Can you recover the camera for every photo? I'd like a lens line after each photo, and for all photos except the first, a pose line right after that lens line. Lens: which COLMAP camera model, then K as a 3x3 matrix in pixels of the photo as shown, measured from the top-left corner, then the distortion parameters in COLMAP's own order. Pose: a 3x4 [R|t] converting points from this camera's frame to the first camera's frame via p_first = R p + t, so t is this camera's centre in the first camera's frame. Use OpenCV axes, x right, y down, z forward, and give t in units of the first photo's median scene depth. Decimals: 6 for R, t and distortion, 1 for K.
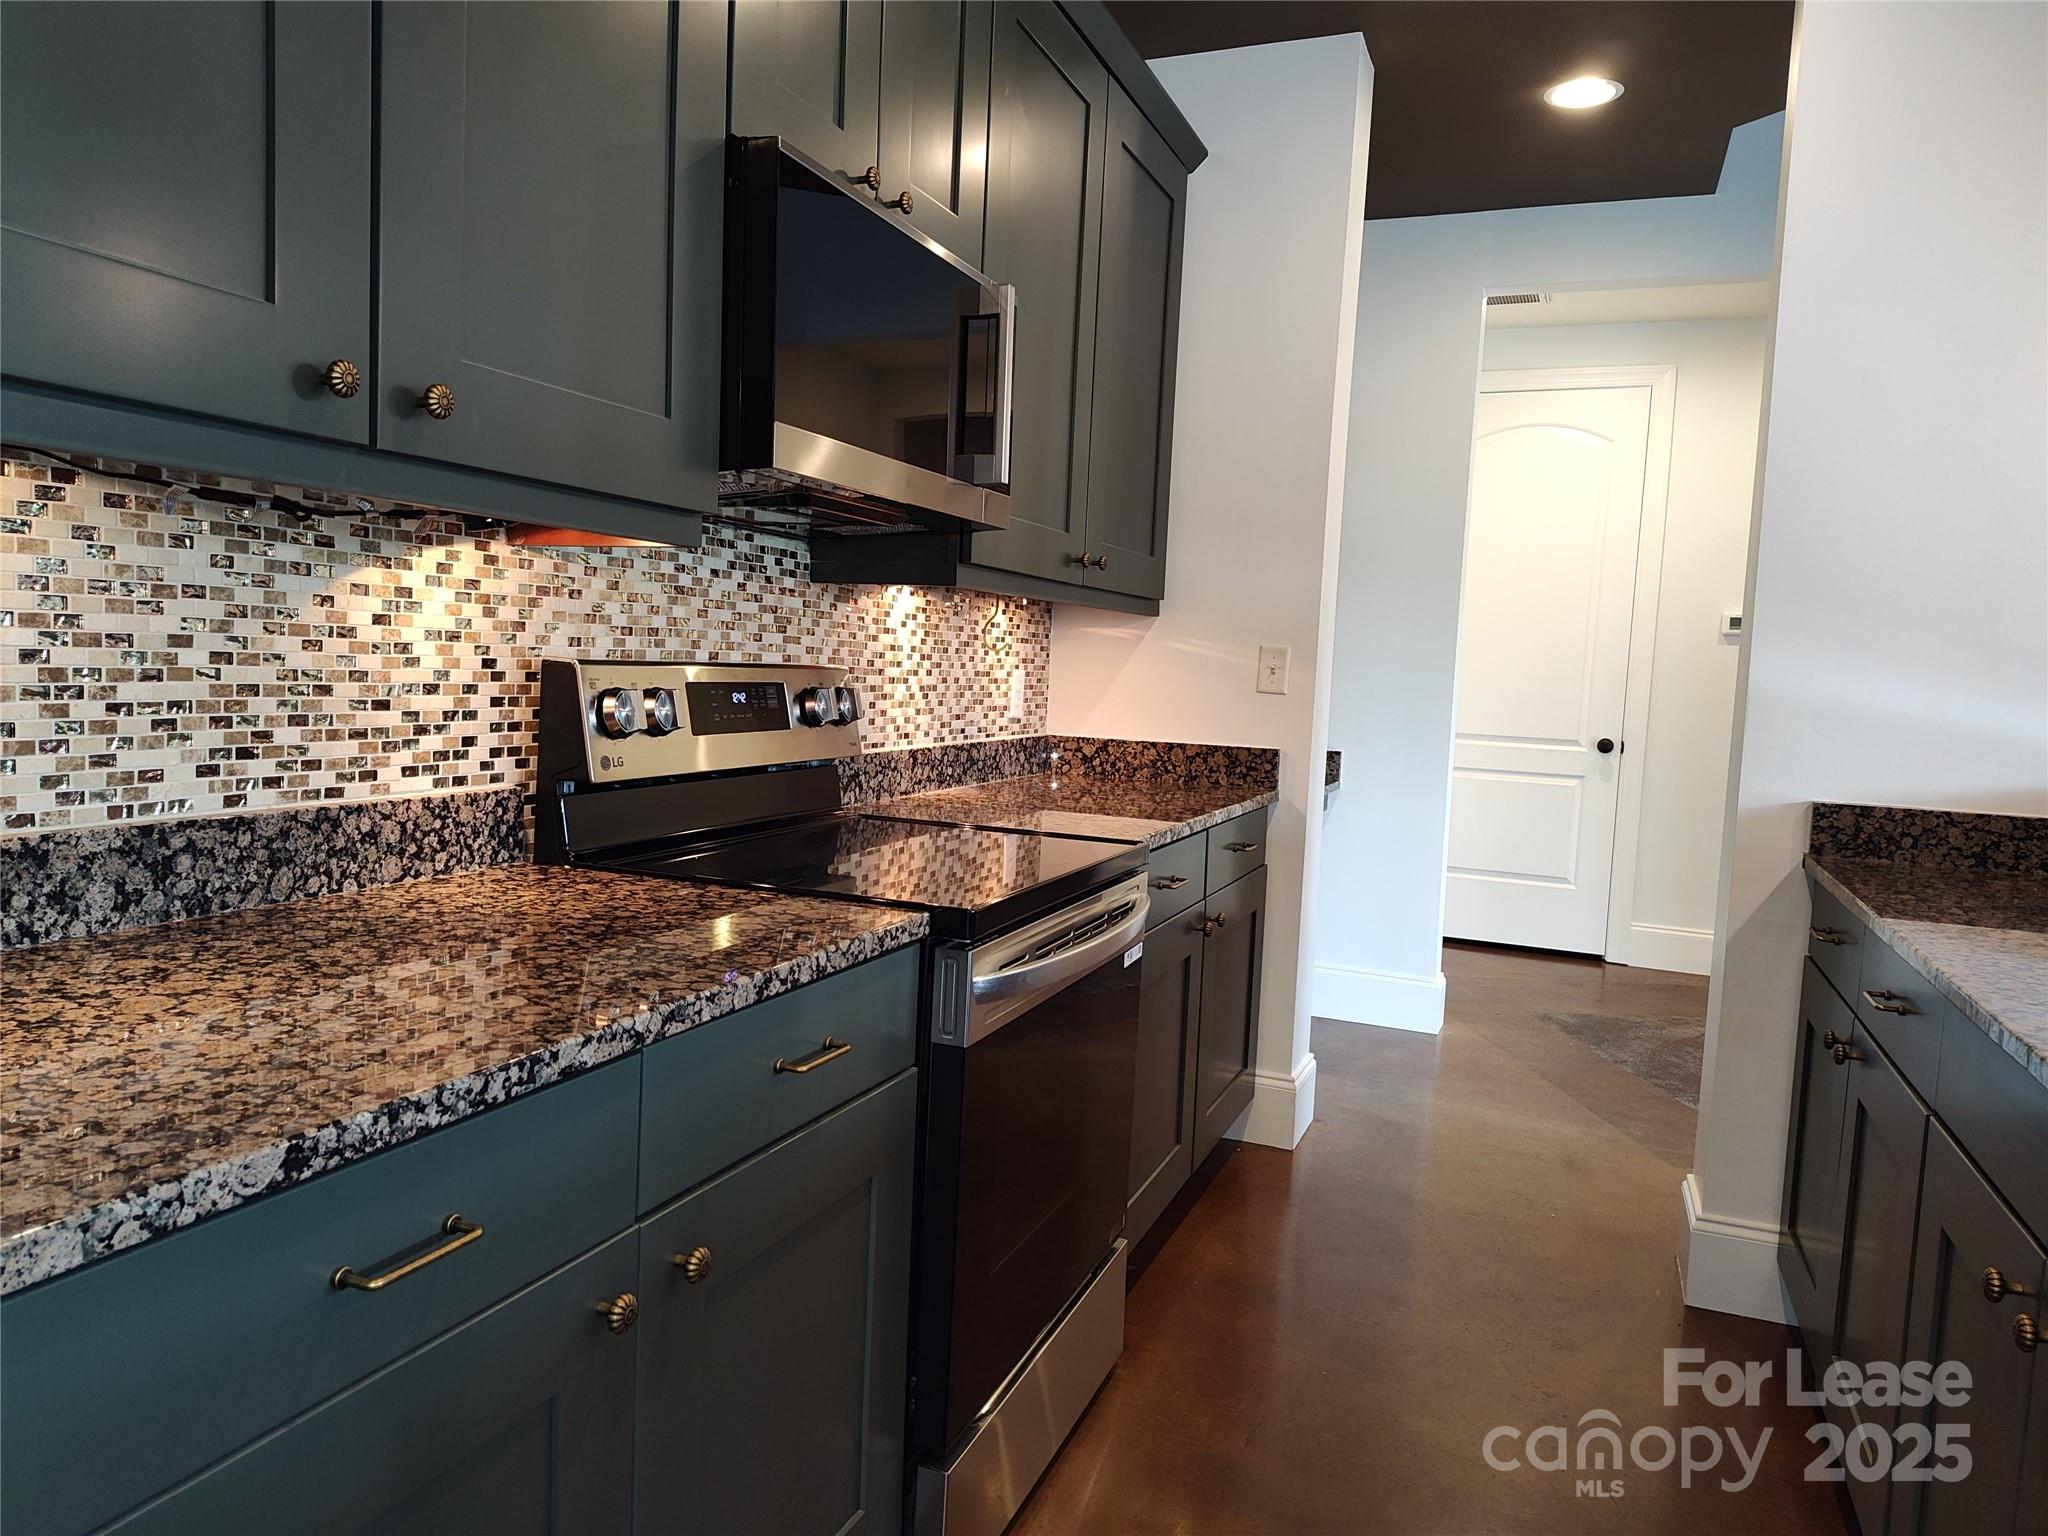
lens RADIAL K [[1395.6, 0, 1024.0], [0, 1395.6, 768.0], [0, 0, 1]] dist [0.001412, -0.003391]
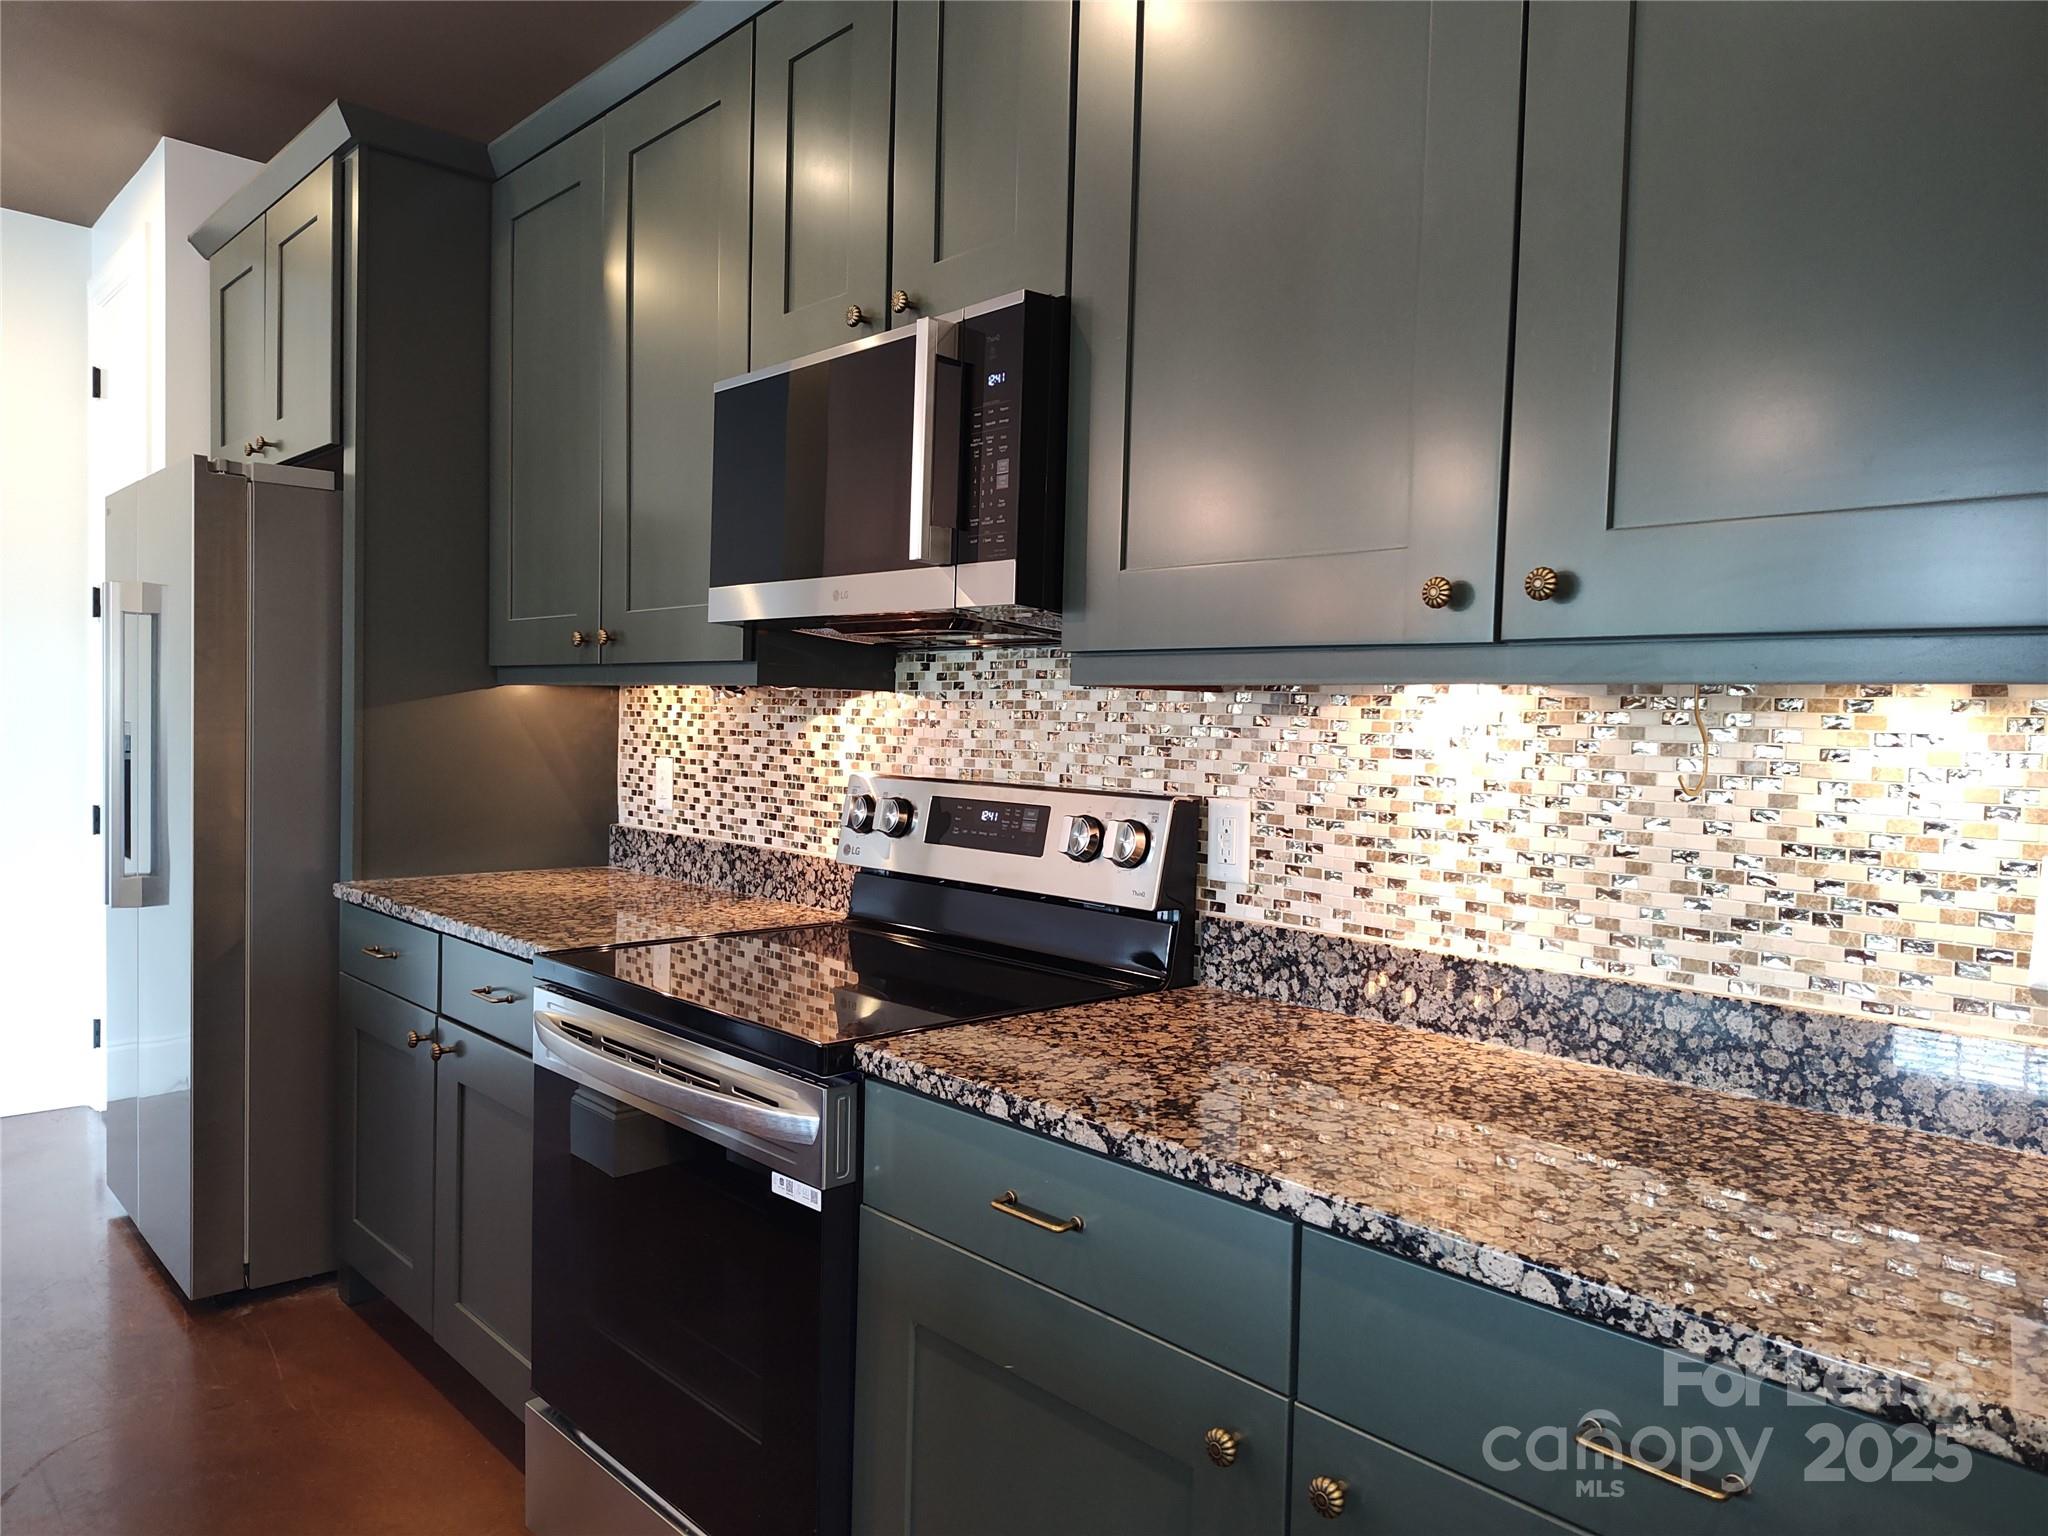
lens RADIAL K [[1395.6, 0, 1024.0], [0, 1395.6, 768.0], [0, 0, 1]] dist [0.001412, -0.003391]
pose [[-0.425730, -0.028911, -0.904388, 0.924084], [-0.118982, 0.992600, 0.024279, -0.147750], [0.896993, 0.117942, -0.426019, 1.901775]]
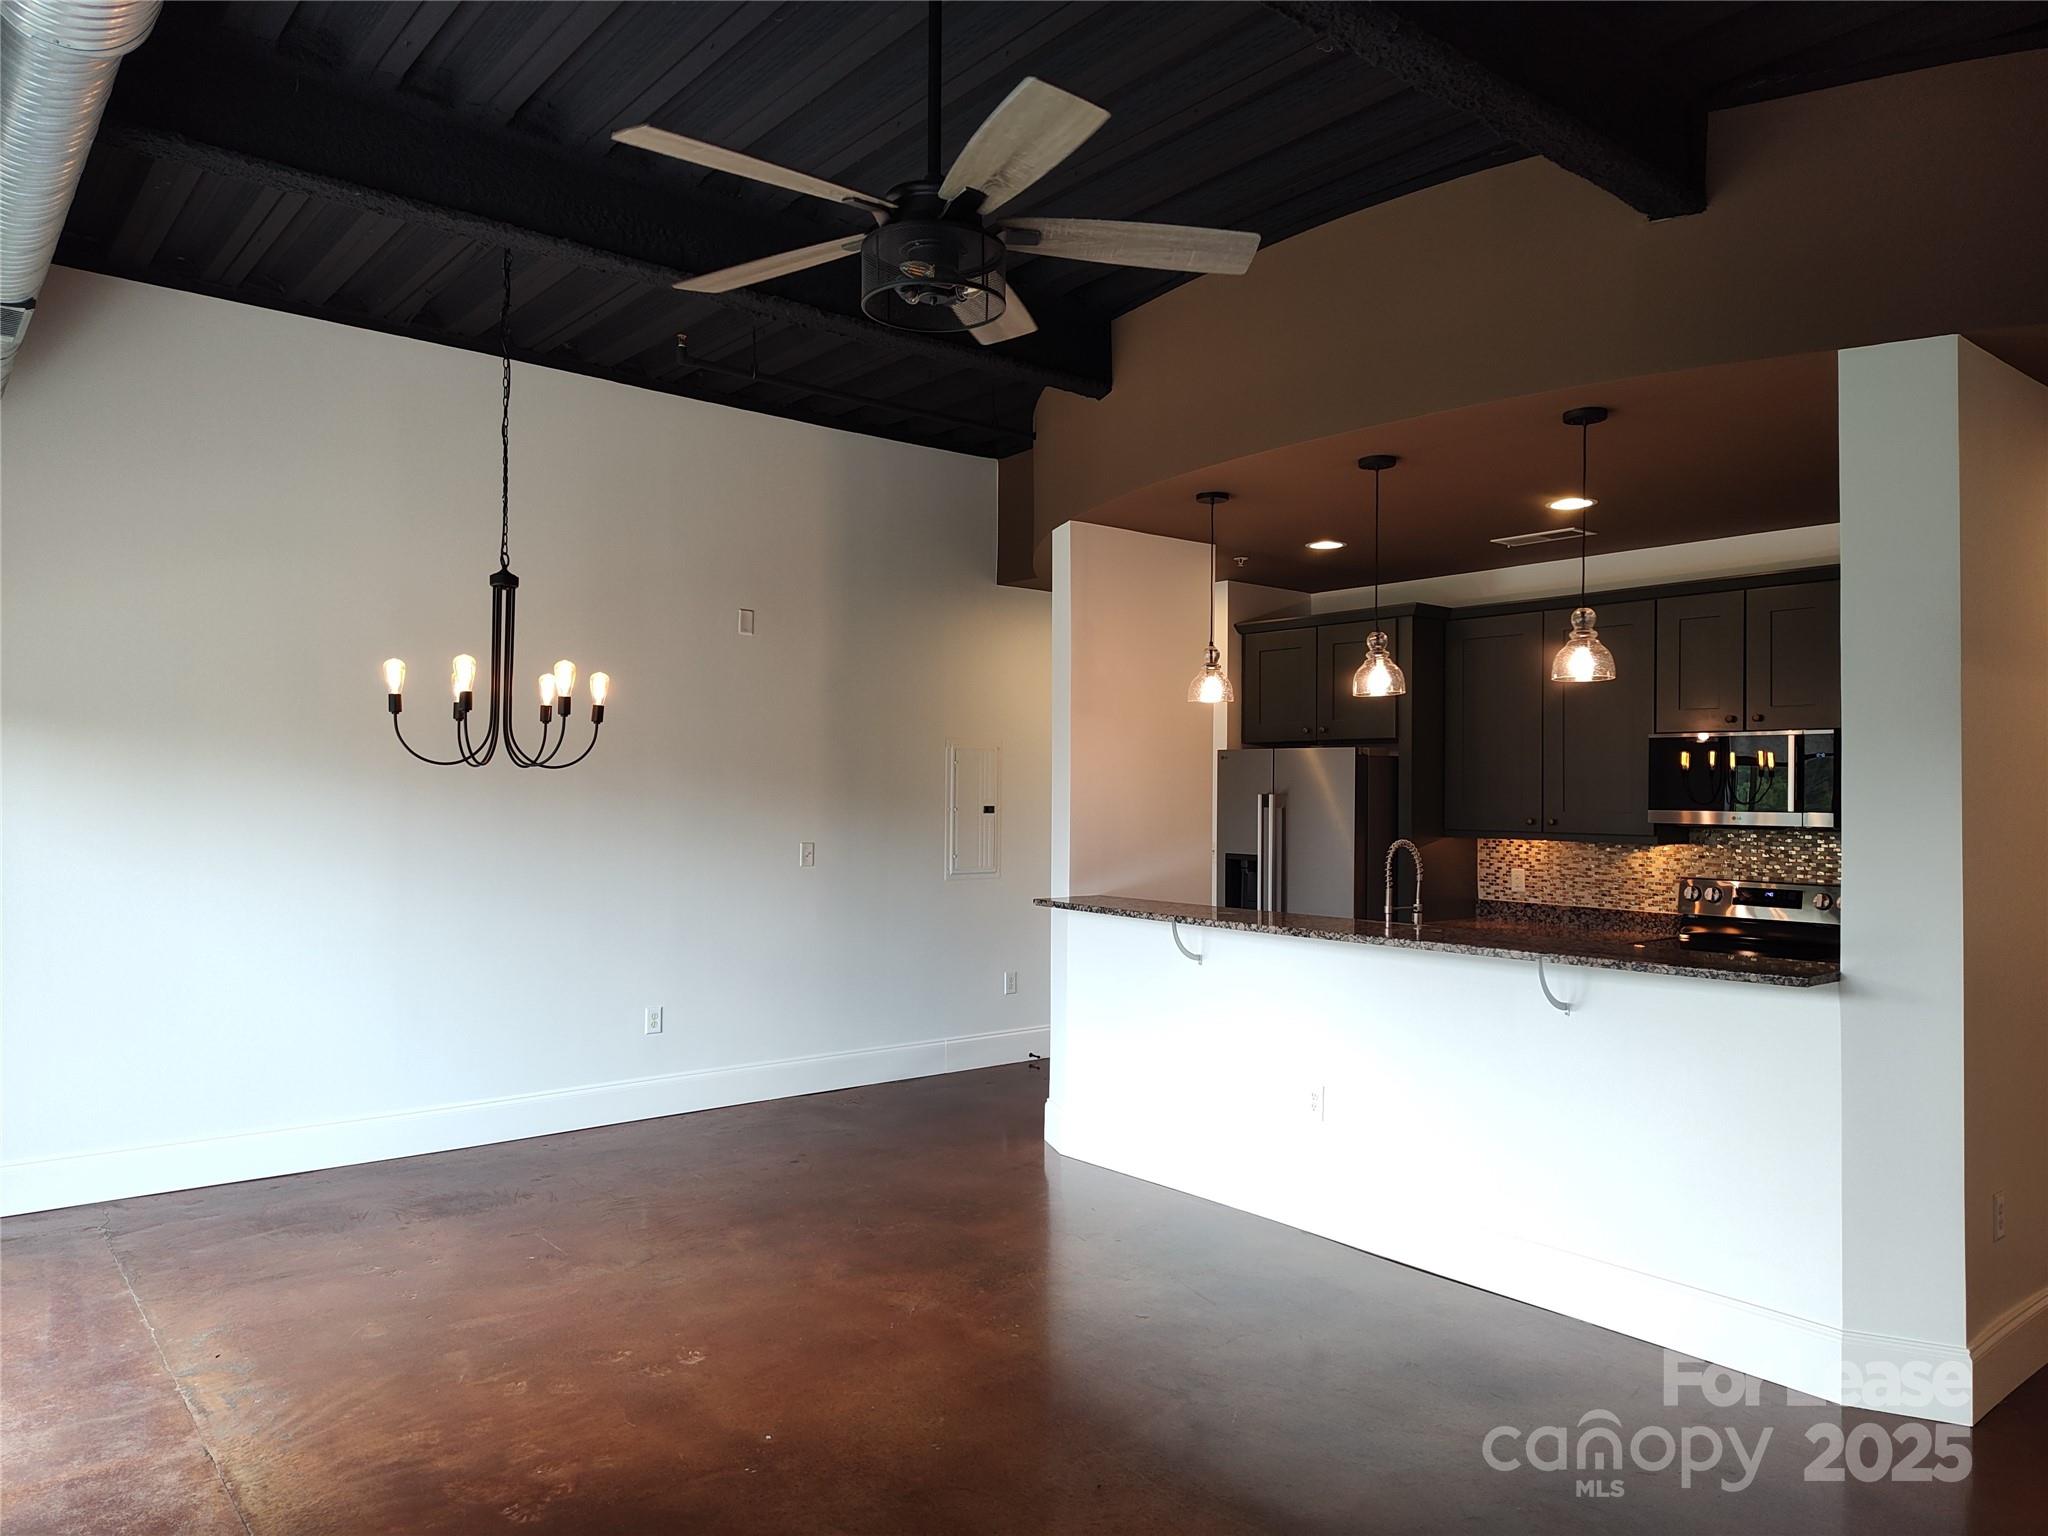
lens RADIAL K [[1330.0, 0, 1029.3], [0, 1330.0, 762.4], [0, 0, 1]] dist [0.055629, -0.103414]
pose [[-0.463228, -0.072642, -0.883257, 3.693334], [-0.102393, 0.994348, -0.028078, -0.111085], [0.880304, 0.077433, -0.468048, 1.217026]]
